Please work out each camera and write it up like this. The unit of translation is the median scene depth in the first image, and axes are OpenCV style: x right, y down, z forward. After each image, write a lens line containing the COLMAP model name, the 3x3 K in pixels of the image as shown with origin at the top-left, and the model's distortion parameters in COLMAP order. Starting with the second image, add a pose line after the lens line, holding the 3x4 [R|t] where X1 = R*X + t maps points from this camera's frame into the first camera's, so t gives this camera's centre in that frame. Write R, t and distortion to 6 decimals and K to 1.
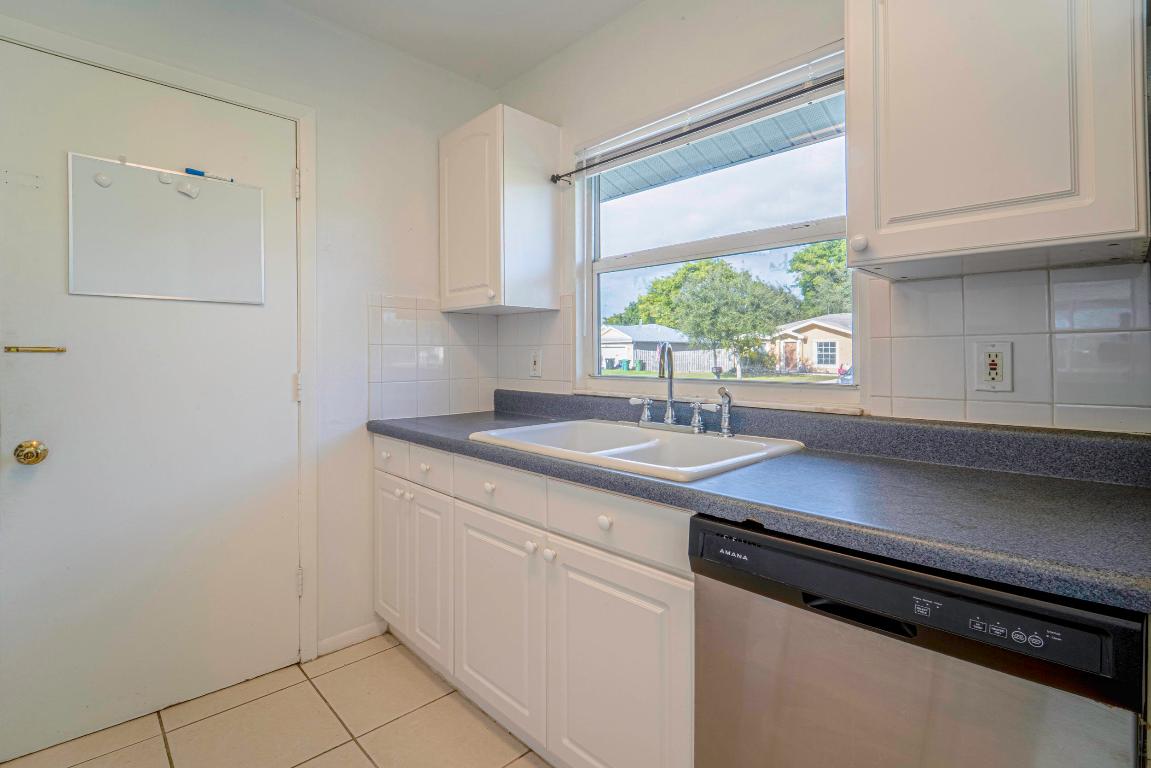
lens RADIAL K [[532.2, 0, 577.9], [0, 532.2, 369.4], [0, 0, 1]] dist [-0.002827, 0.000186]
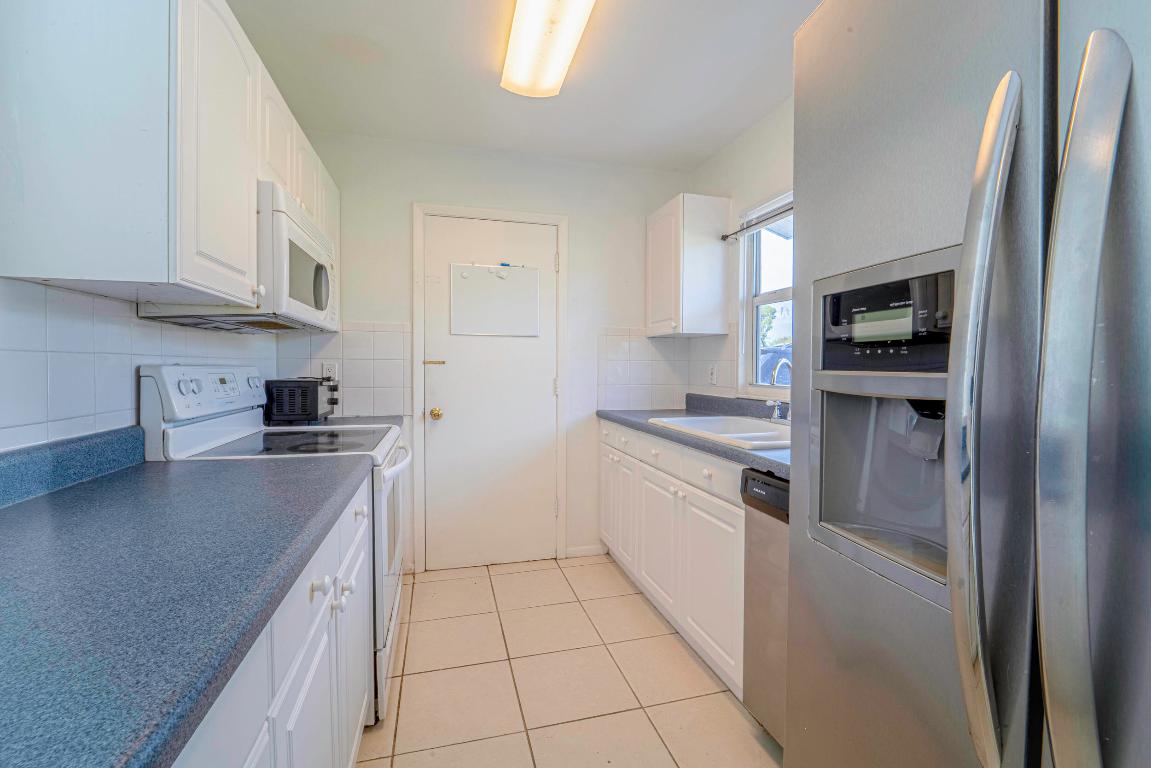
lens RADIAL K [[491.6, 0, 581.6], [0, 491.6, 378.7], [0, 0, 1]] dist [-0.001655, 0.000327]
pose [[0.880006, 0.020401, -0.474525, 0.247915], [-0.022368, 0.999749, 0.001501, 0.006412], [0.474436, 0.009293, 0.880241, -0.280390]]
